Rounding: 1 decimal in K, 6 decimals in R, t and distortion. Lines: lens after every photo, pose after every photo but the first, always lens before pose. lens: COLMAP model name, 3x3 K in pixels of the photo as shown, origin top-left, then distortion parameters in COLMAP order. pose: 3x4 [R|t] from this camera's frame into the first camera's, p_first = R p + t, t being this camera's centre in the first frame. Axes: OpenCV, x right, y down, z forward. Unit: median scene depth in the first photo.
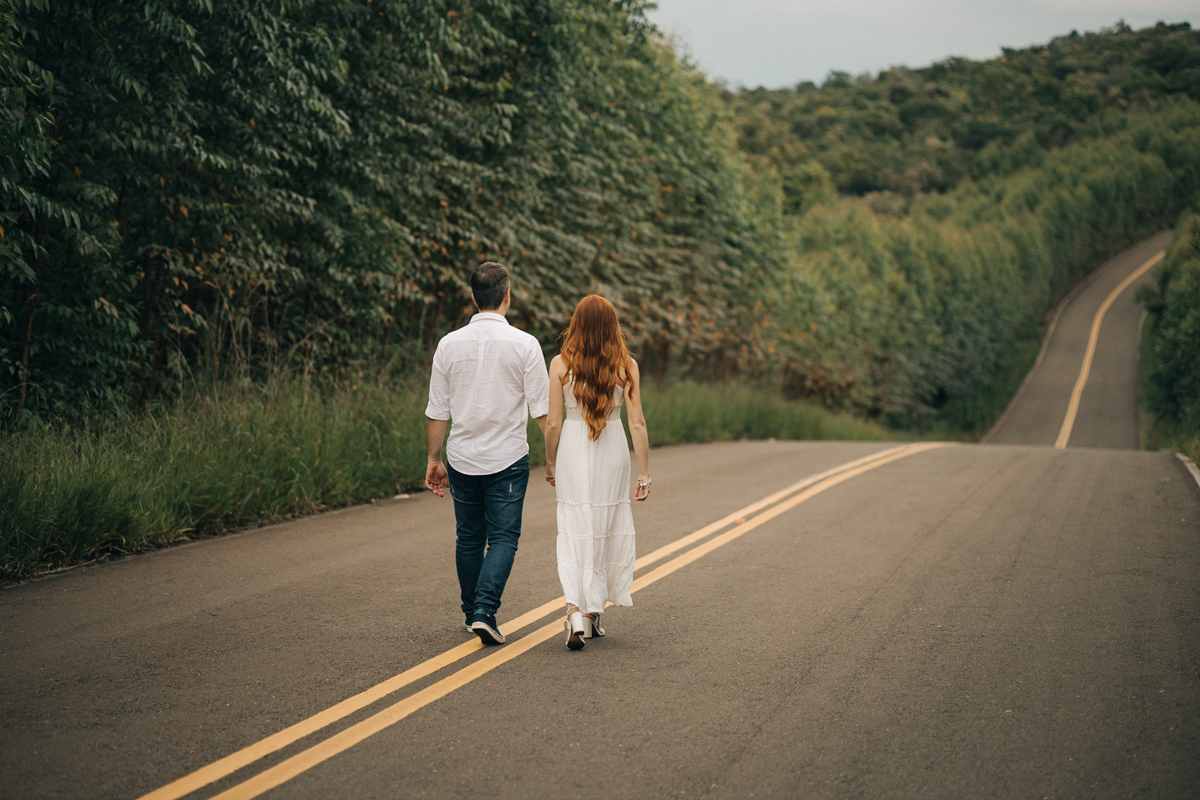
lens RADIAL K [[2862.0, 0, 593.8], [0, 2862.0, 466.9], [0, 0, 1]] dist [0.097754, 0.000000]
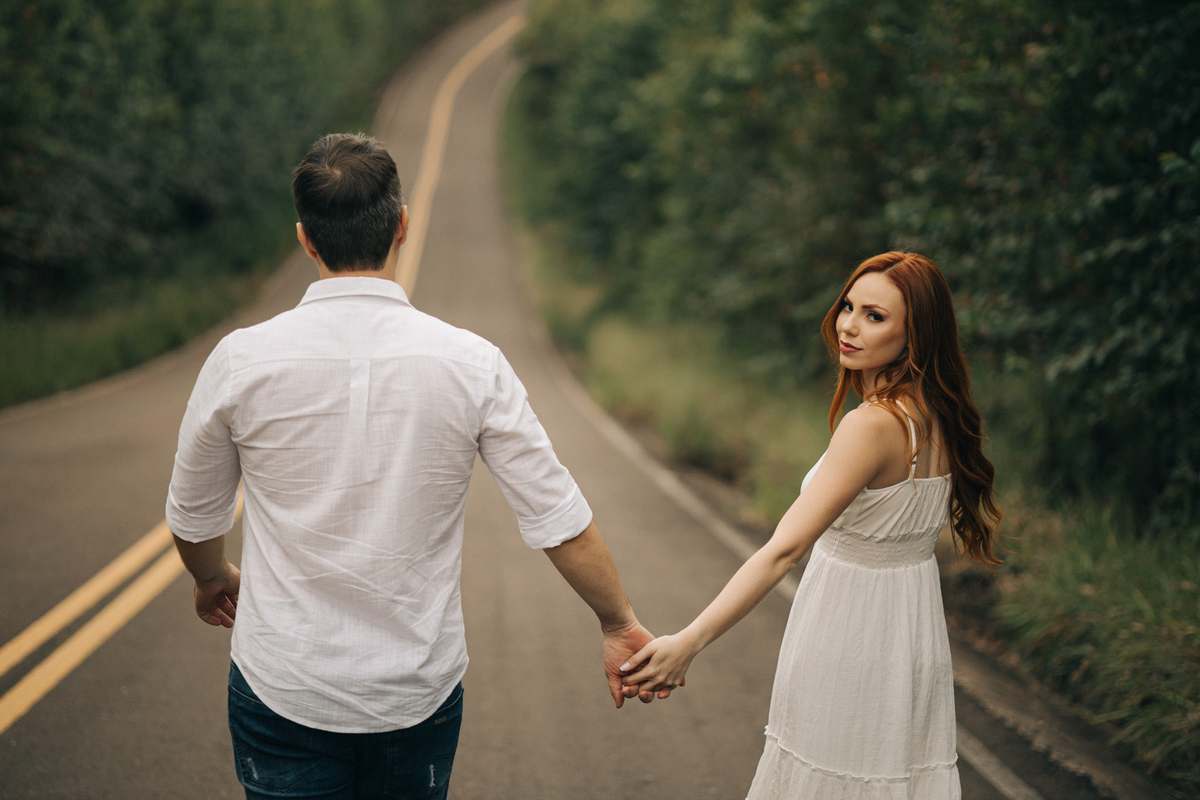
lens RADIAL K [[2862.0, 0, 600.6], [0, 2862.0, 400.9], [0, 0, 1]] dist [0.097754, 0.000000]
pose [[0.973231, -0.018387, 0.229094, 0.029483], [0.007026, 0.998709, 0.050306, -0.006700], [-0.229723, -0.047350, 0.972103, 0.180785]]
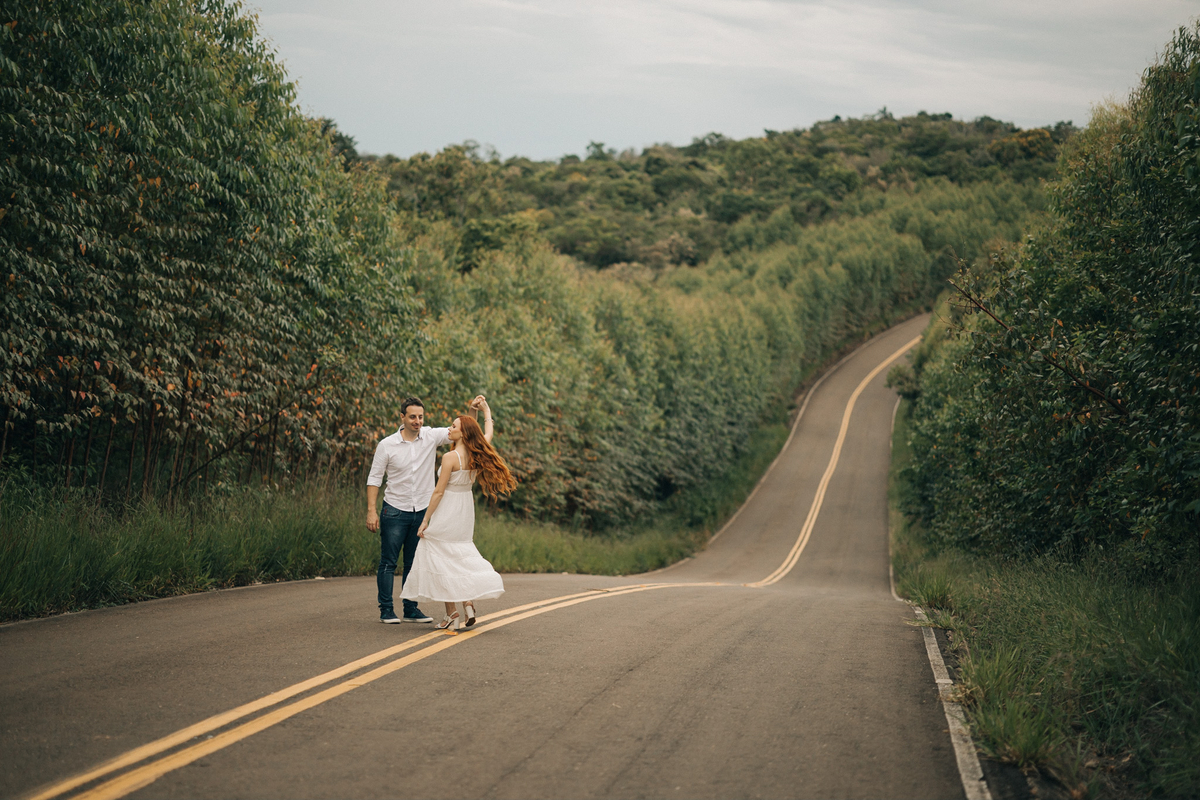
lens RADIAL K [[2862.0, 0, 600.2], [0, 2862.0, 398.3], [0, 0, 1]] dist [0.097754, 0.000000]
pose [[0.995906, 0.032010, 0.084536, 0.011890], [-0.027828, 0.998352, -0.050198, -0.003213], [-0.086003, 0.047640, 0.995155, 0.059293]]
